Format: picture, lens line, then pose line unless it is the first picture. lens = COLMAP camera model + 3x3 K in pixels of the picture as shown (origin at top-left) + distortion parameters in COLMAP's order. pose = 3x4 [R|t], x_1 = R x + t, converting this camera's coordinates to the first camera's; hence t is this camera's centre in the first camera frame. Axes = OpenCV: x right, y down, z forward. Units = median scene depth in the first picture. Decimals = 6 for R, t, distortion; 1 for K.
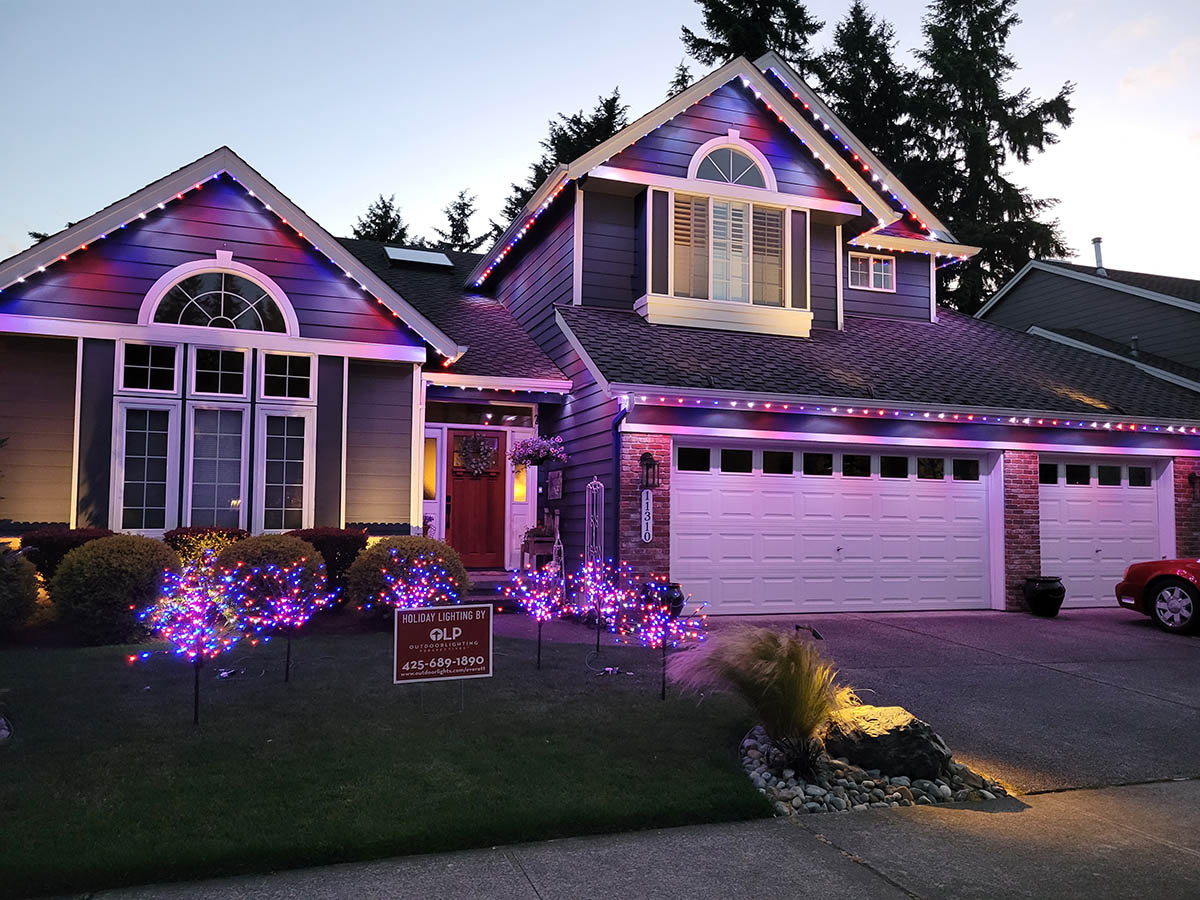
lens RADIAL K [[897.1, 0, 600.0], [0, 897.1, 450.0], [0, 0, 1]] dist [0.064443, -0.000045]
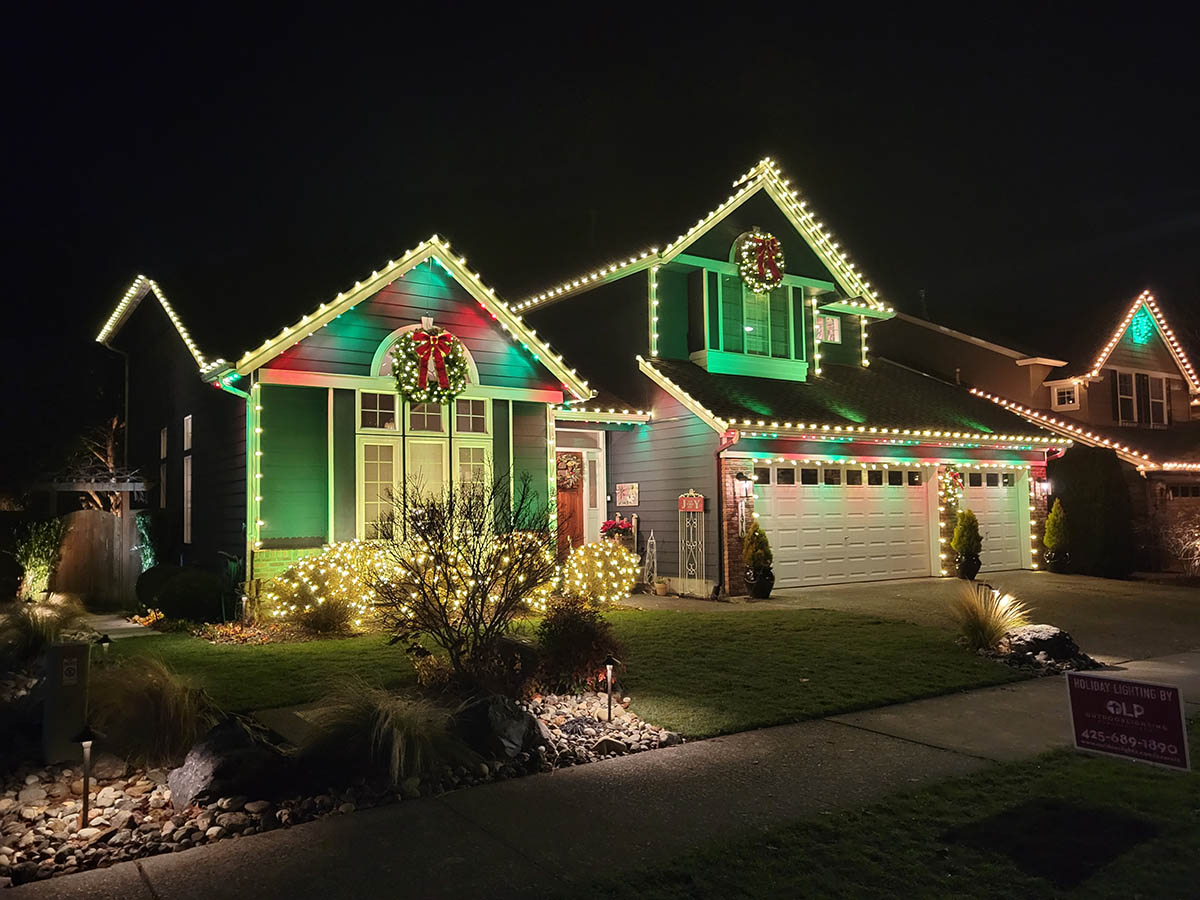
lens RADIAL K [[897.1, 0, 600.0], [0, 897.1, 450.0], [0, 0, 1]] dist [0.064443, -0.000045]
pose [[0.965555, -0.007739, 0.260086, -0.459964], [0.005934, 0.999953, 0.007725, -0.039220], [-0.260133, -0.005916, 0.965555, -0.242450]]
